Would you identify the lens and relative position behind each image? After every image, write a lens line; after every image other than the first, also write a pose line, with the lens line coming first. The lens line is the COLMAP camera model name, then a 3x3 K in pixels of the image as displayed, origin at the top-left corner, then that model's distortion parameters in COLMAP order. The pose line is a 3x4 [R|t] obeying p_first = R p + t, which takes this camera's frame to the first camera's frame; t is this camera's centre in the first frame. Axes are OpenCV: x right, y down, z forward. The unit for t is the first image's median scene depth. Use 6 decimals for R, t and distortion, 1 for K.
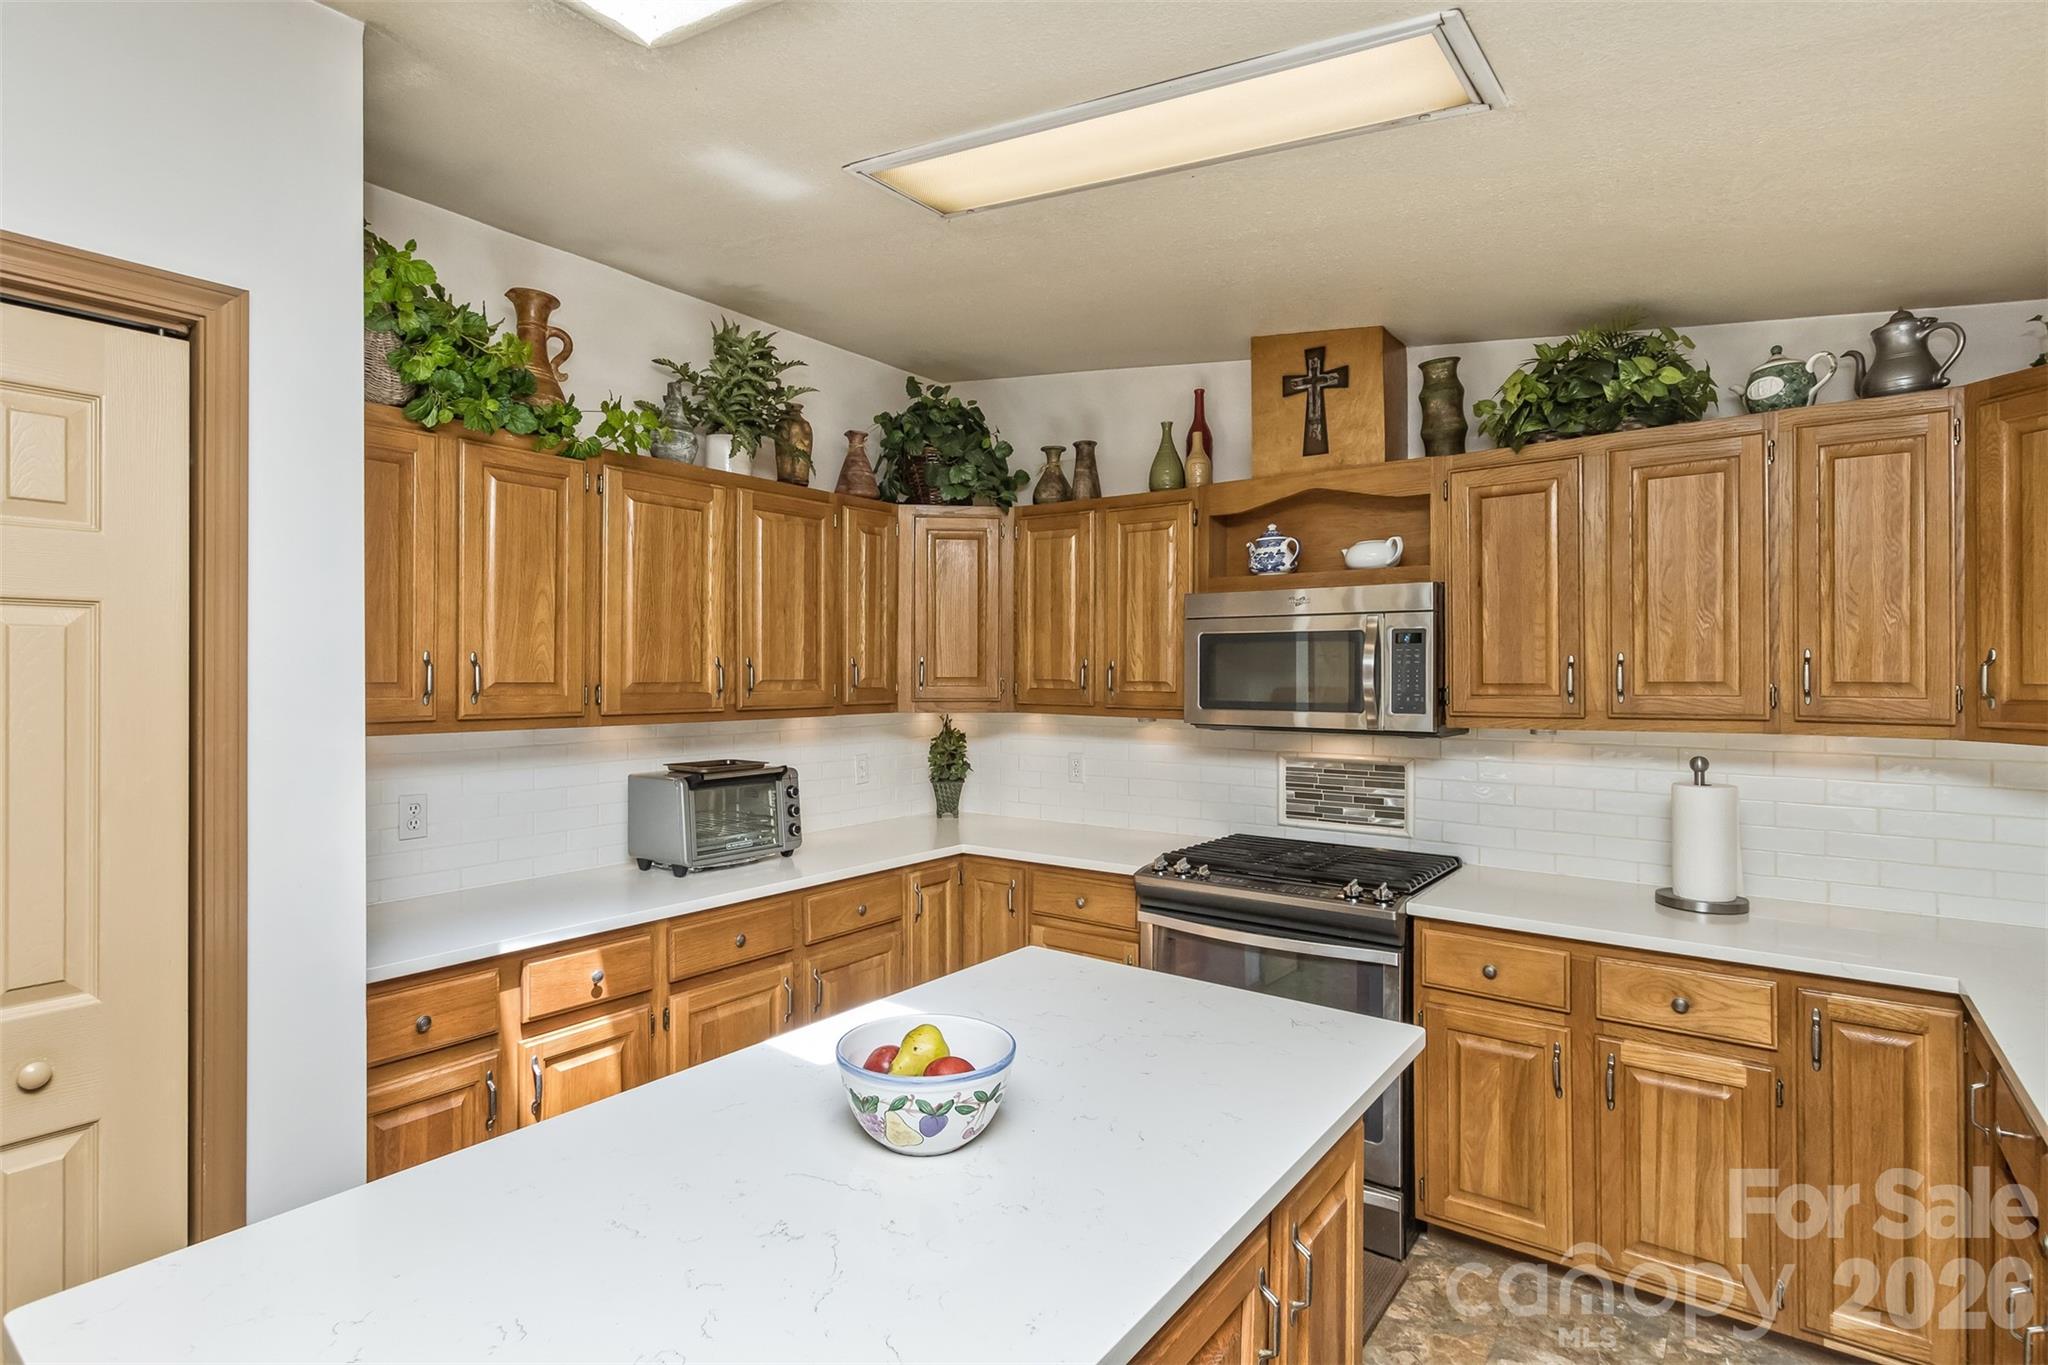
lens RADIAL K [[1006.7, 0, 1001.9], [0, 1006.7, 647.1], [0, 0, 1]] dist [-0.001556, -0.000843]
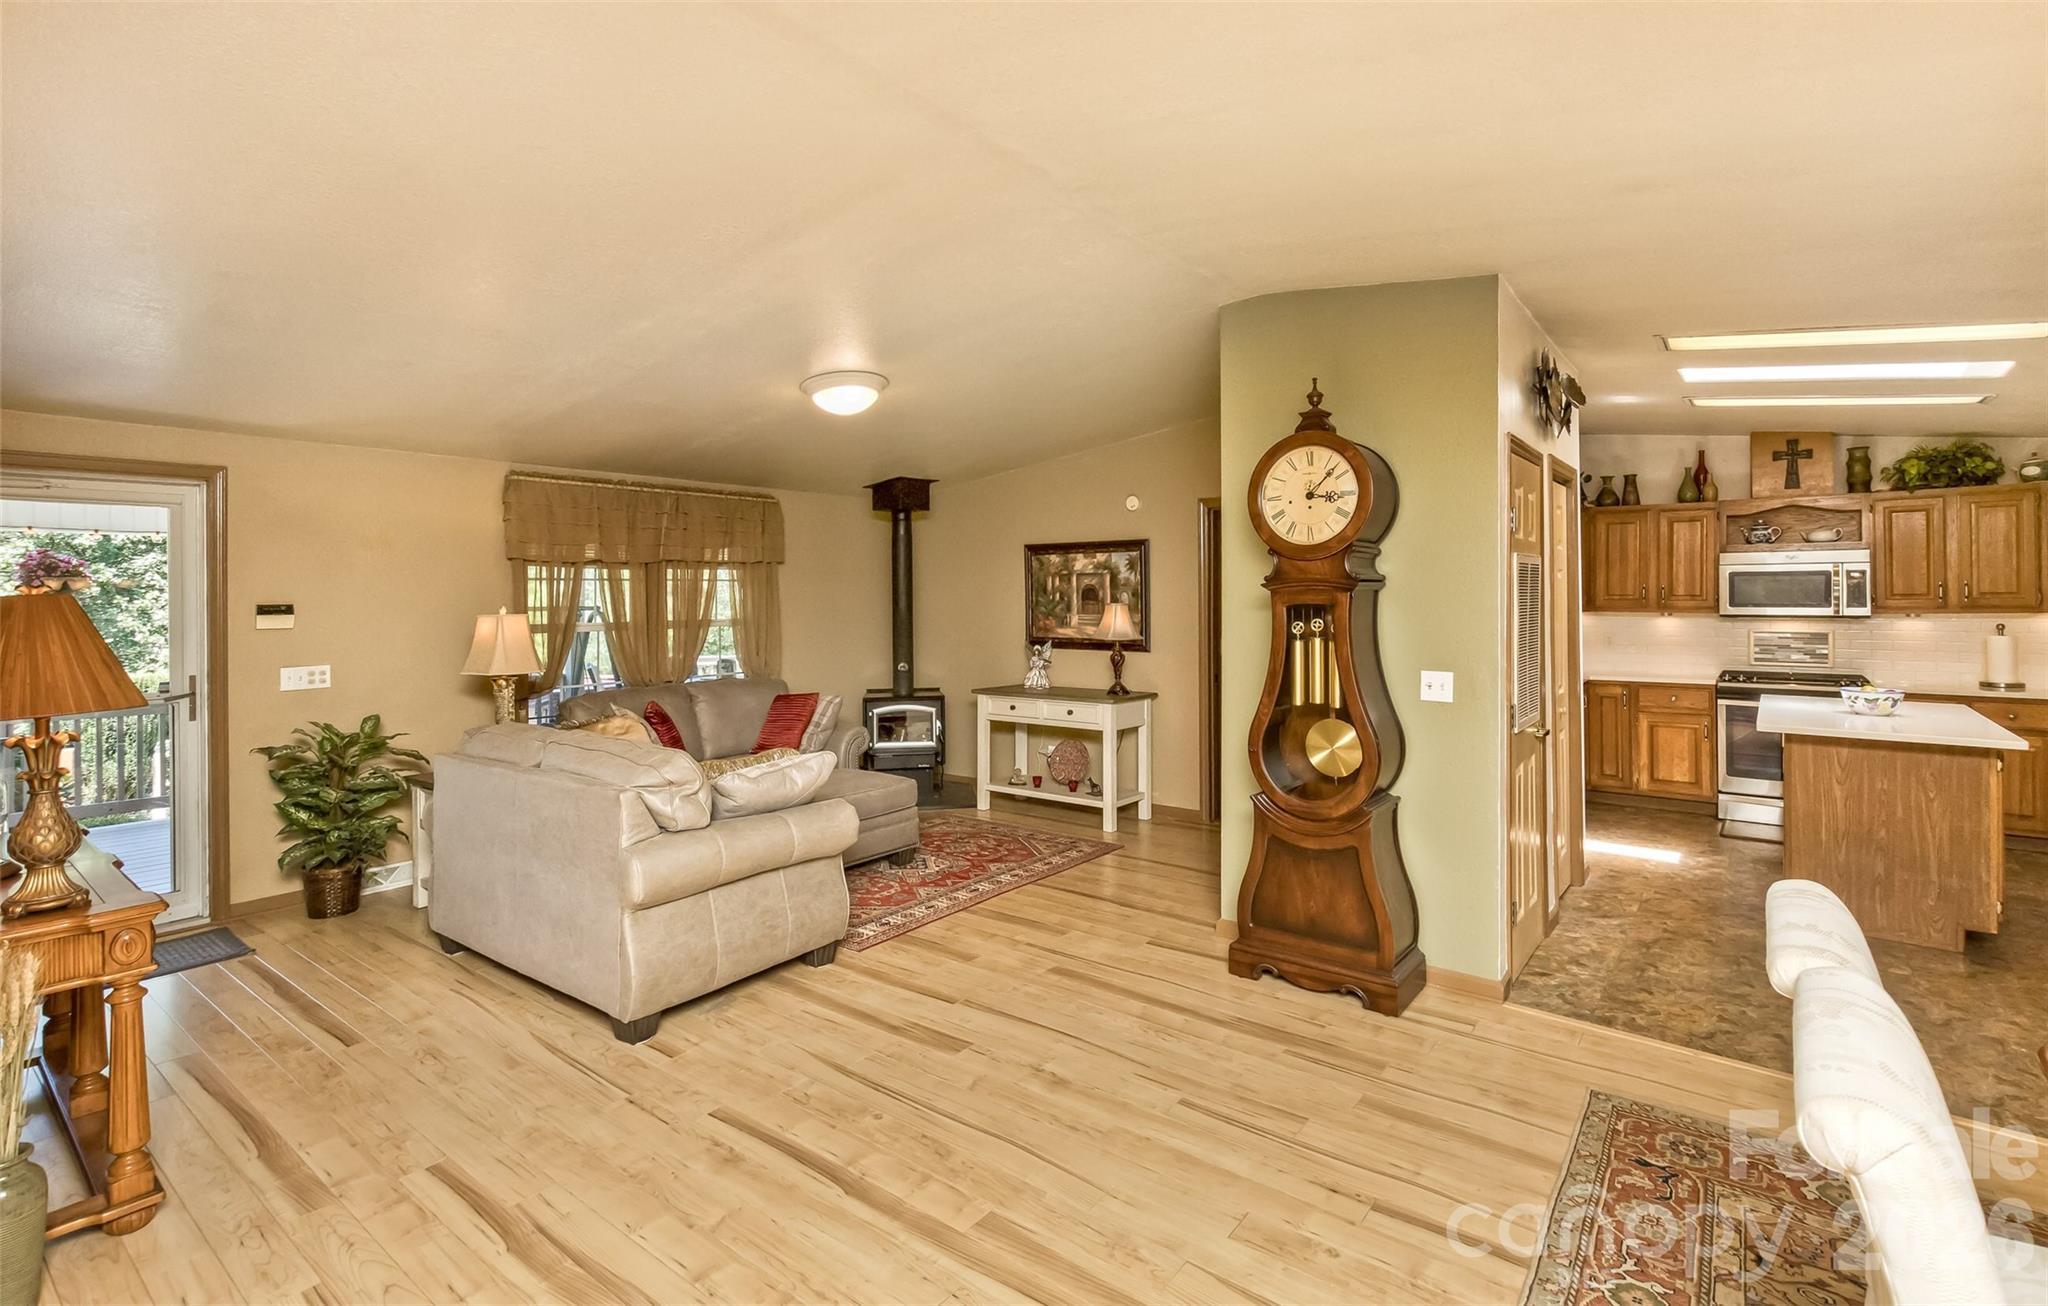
lens RADIAL K [[953.3, 0, 1019.6], [0, 953.3, 591.8], [0, 0, 1]] dist [0.004035, -0.000031]
pose [[0.999985, 0.005408, 0.000477, -1.432518], [-0.005409, 0.999984, 0.001832, 0.035867], [-0.000467, -0.001834, 0.999998, -1.115865]]
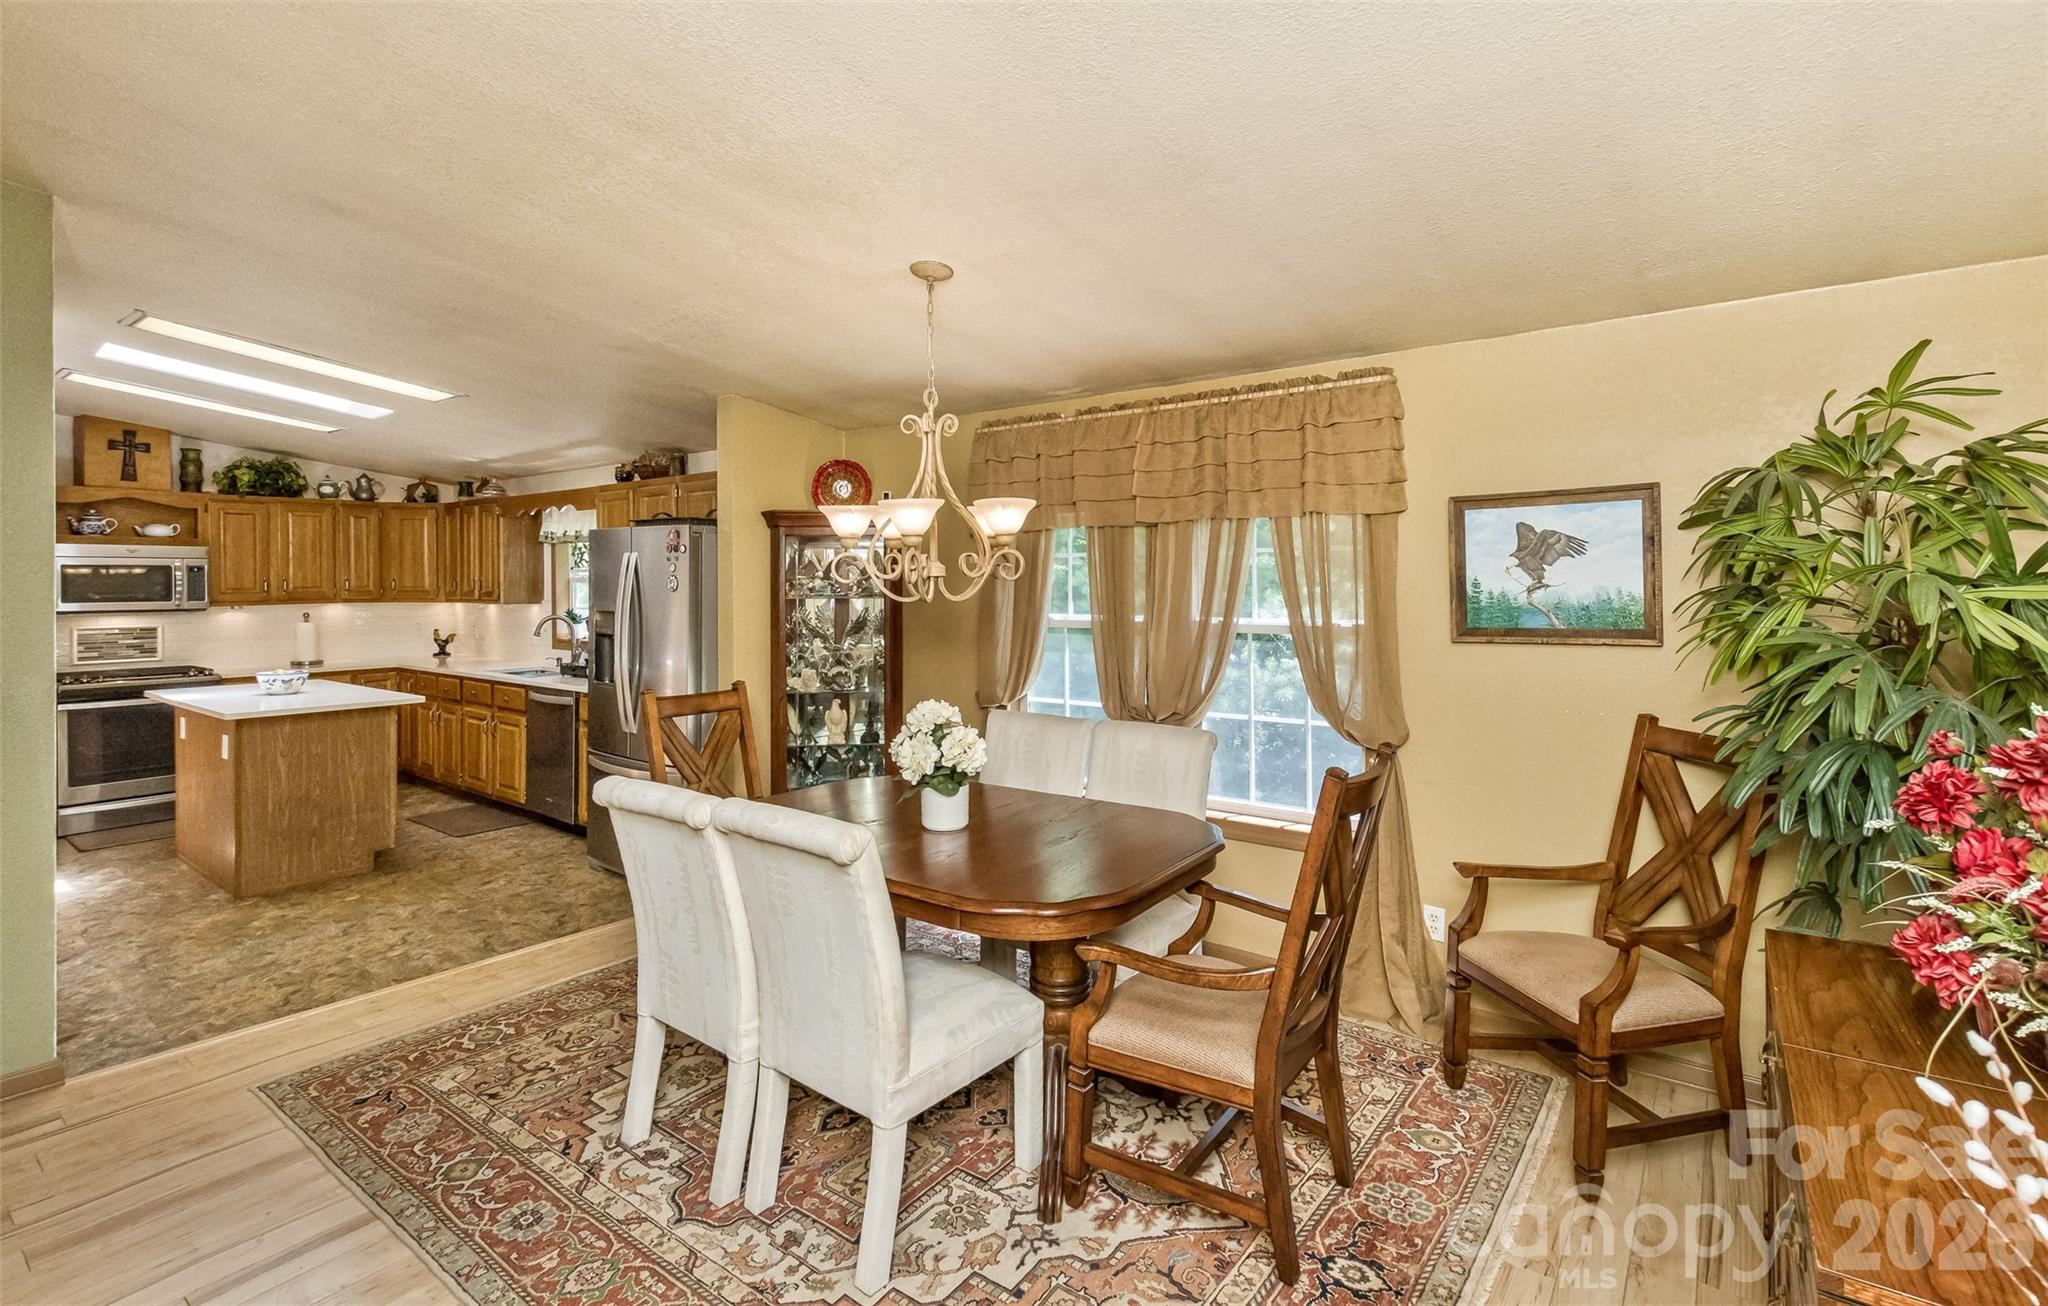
lens RADIAL K [[953.3, 0, 1026.4], [0, 953.3, 576.4], [0, 0, 1]] dist [0.004035, -0.000031]
pose [[-0.027912, 0.019275, 0.999425, -1.858429], [-0.003559, 0.999806, -0.019382, 0.043385], [-0.999604, -0.004098, -0.027838, -0.881305]]
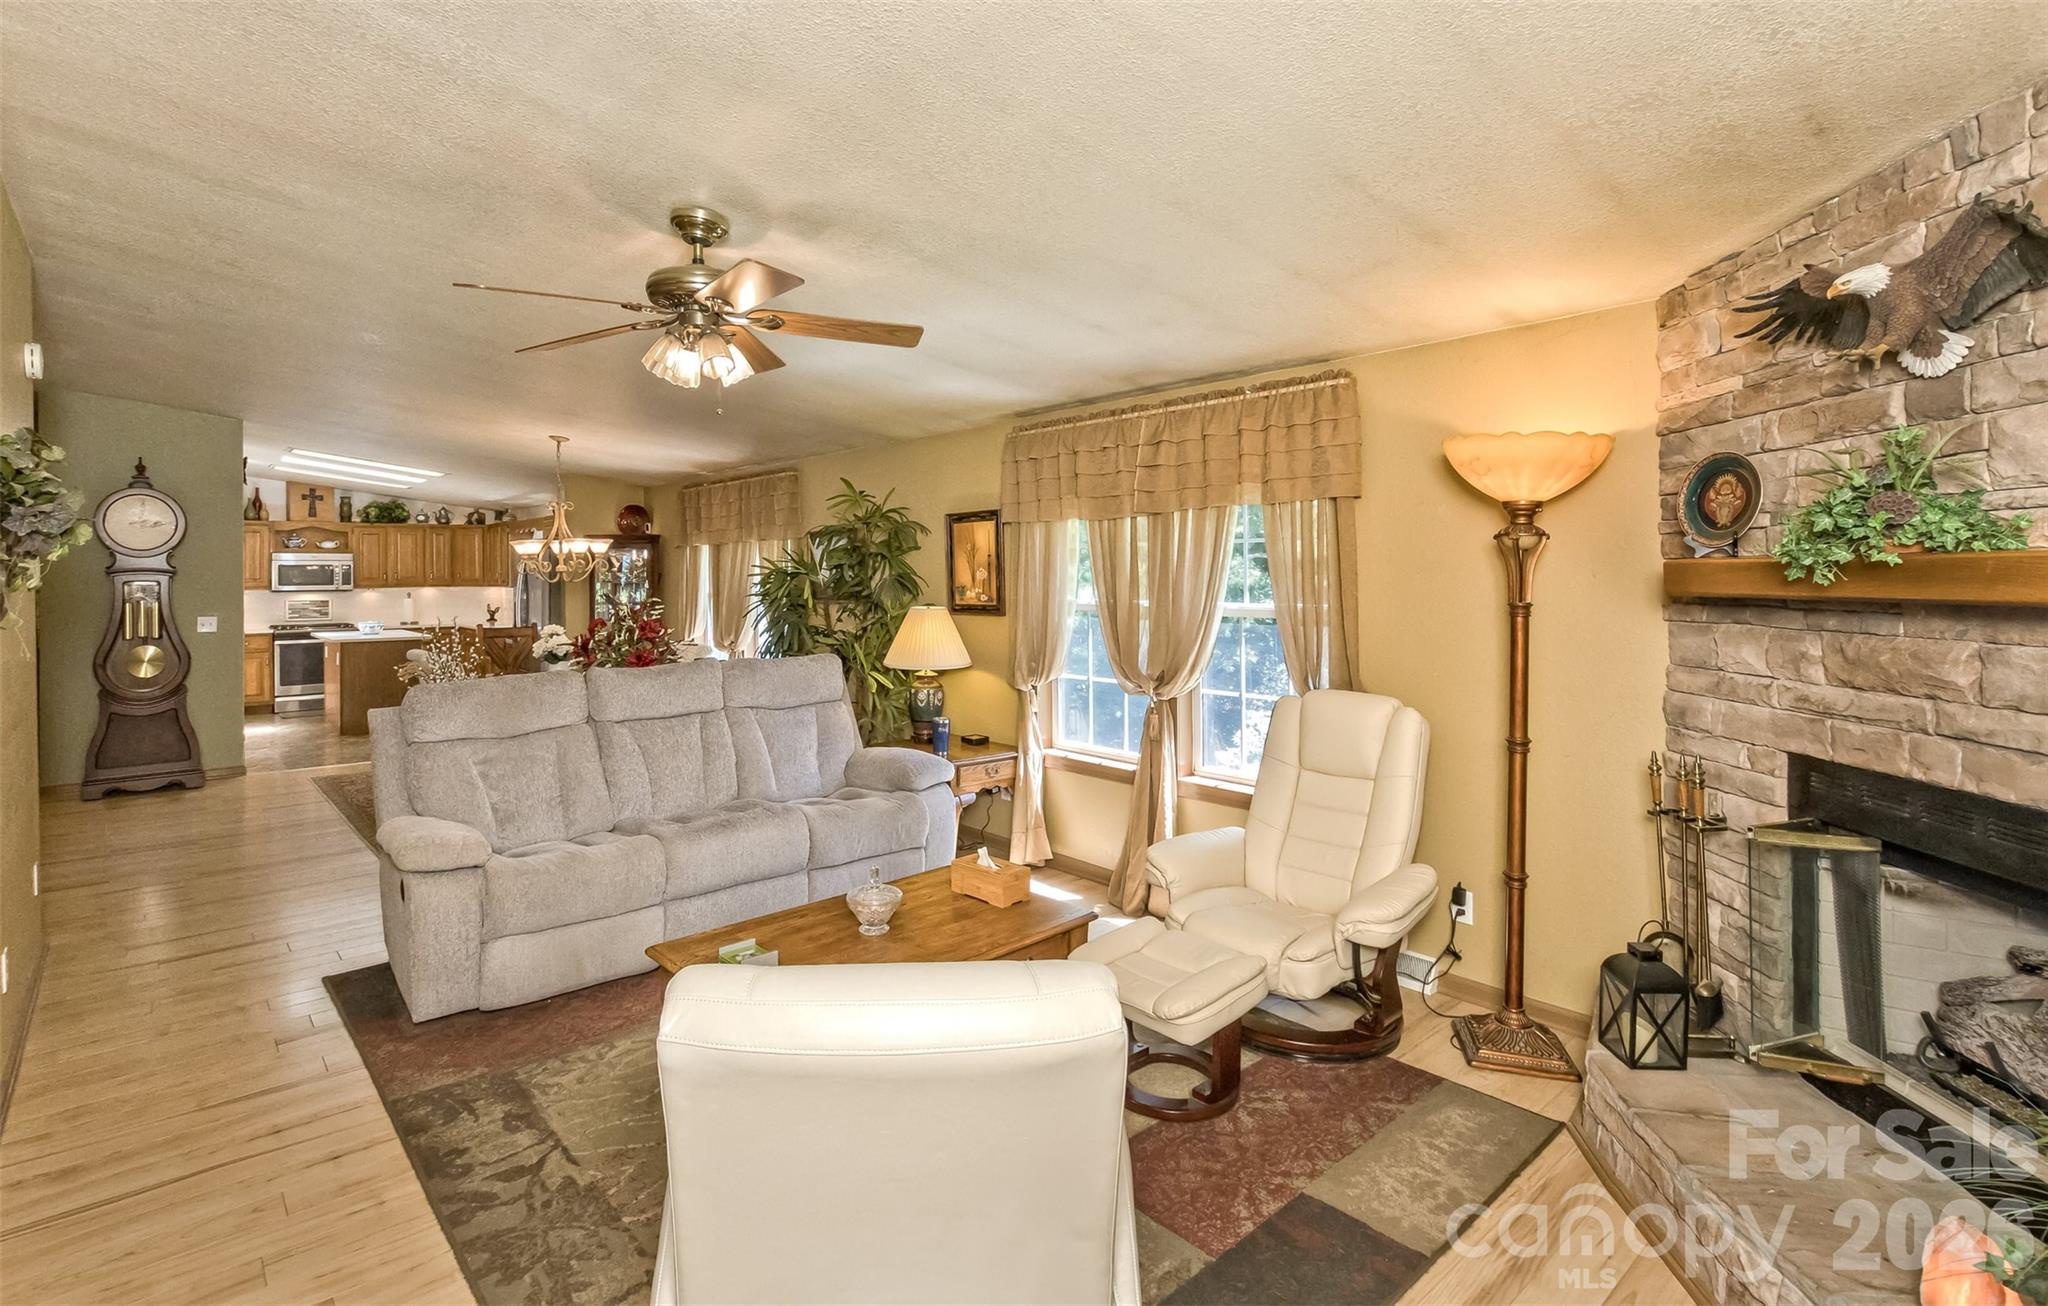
lens RADIAL K [[987.8, 0, 994.4], [0, 987.8, 571.5], [0, 0, 1]] dist [0.011987, 0.000555]
pose [[0.187009, 0.012177, 0.982283, -3.016819], [-0.001175, 0.999925, -0.012172, 0.053868], [-0.982357, 0.001122, 0.187010, -2.313895]]
